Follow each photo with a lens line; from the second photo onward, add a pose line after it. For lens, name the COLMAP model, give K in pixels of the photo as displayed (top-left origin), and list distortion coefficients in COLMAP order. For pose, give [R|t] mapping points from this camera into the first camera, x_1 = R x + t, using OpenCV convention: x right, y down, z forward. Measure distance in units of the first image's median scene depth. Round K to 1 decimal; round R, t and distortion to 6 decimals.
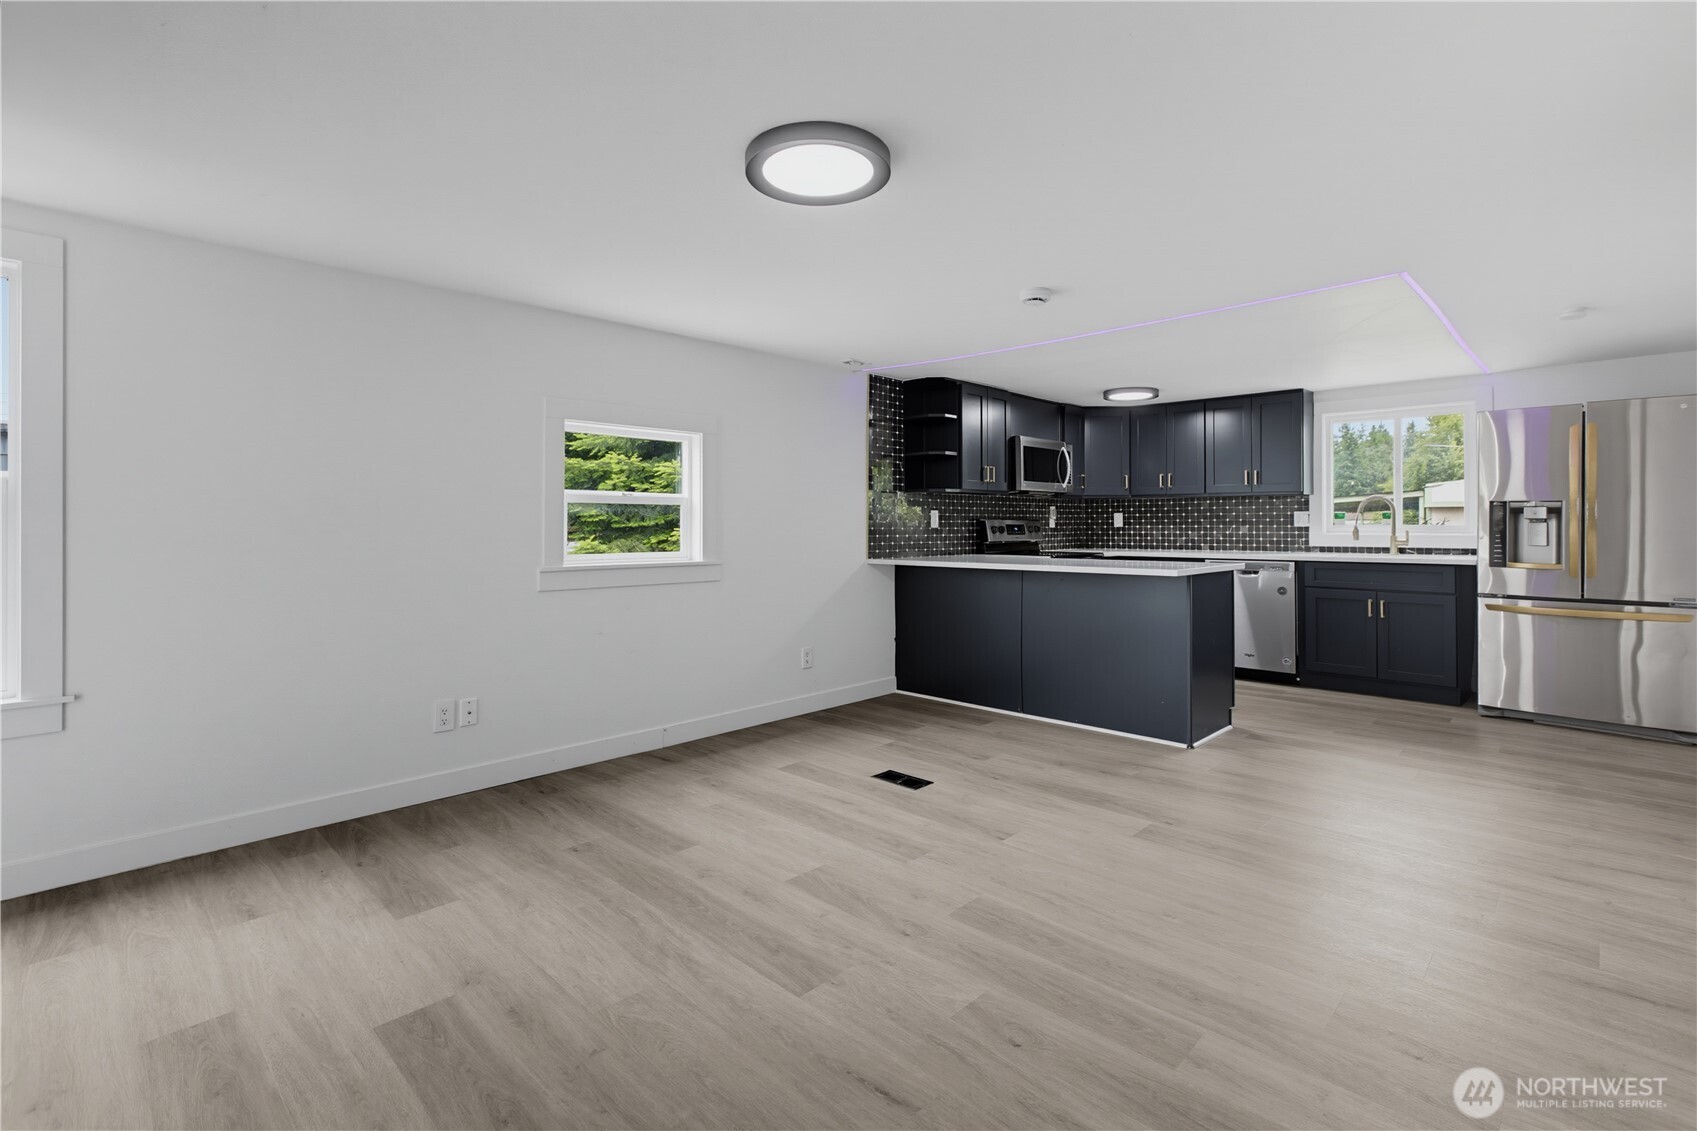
lens RADIAL K [[782.1, 0, 870.3], [0, 782.1, 523.8], [0, 0, 1]] dist [-0.001773, 0.006116]
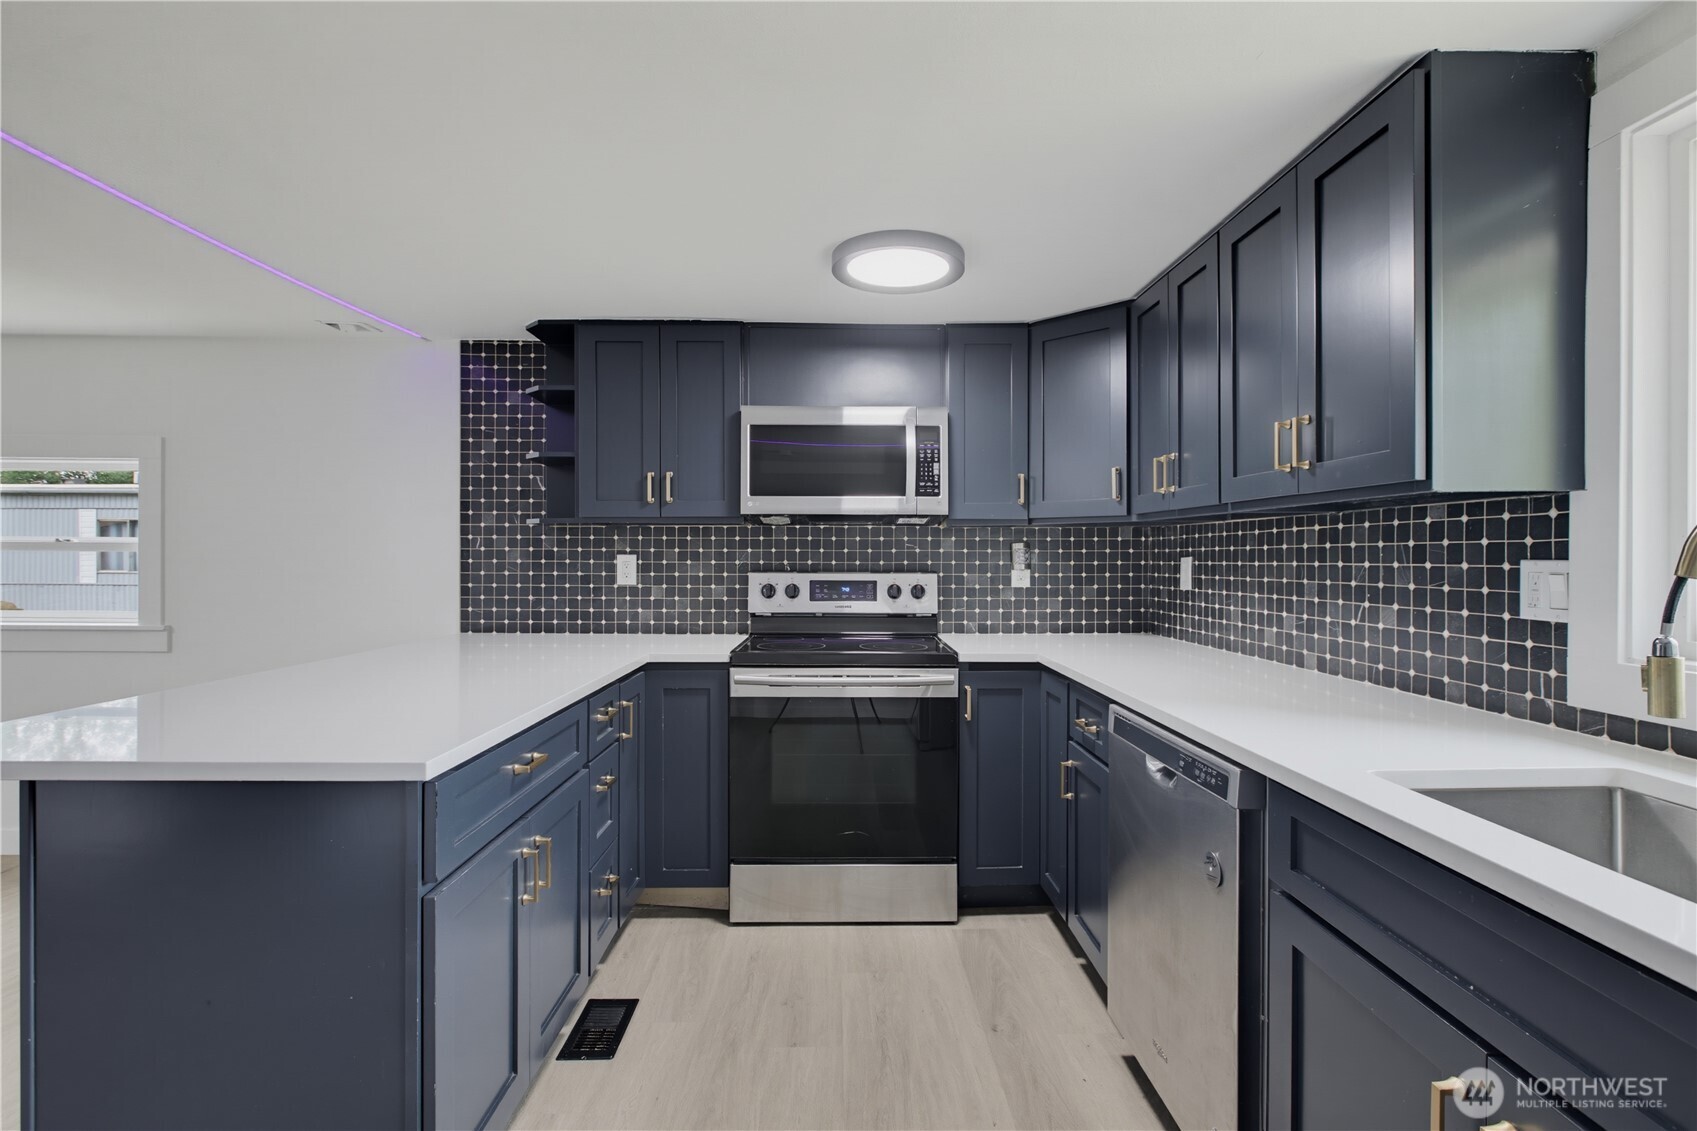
lens RADIAL K [[782.1, 0, 848.8], [0, 782.1, 563.5], [0, 0, 1]] dist [-0.001773, 0.006116]
pose [[0.699915, 0.010734, -0.714145, 0.605147], [-0.004047, 0.999931, 0.011063, -0.017724], [0.714214, -0.004853, 0.699910, 0.704784]]
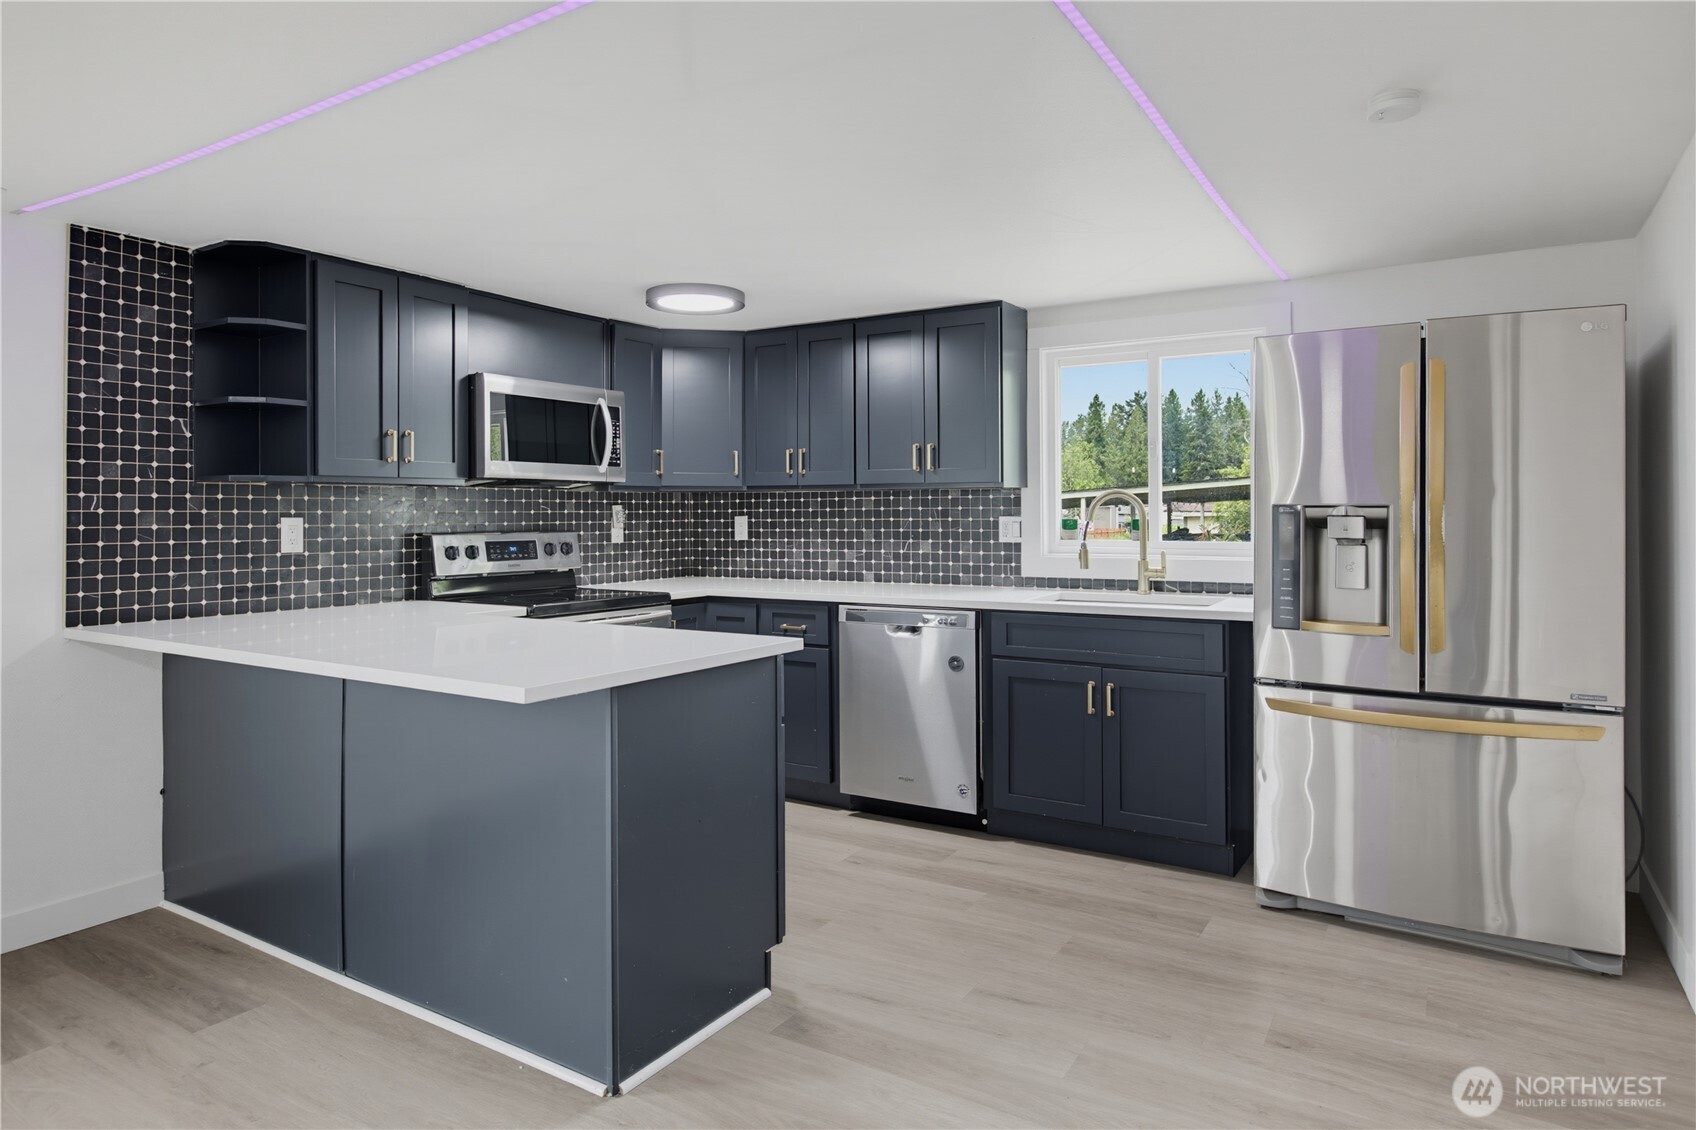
lens RADIAL K [[1015.1, 0, 821.6], [0, 1015.1, 508.6], [0, 0, 1]] dist [-0.009284, 0.003288]
pose [[0.982584, -0.000423, 0.185820, 0.289962], [0.001458, 0.999984, -0.005432, -0.018894], [-0.185815, 0.005608, 0.982569, 0.304138]]
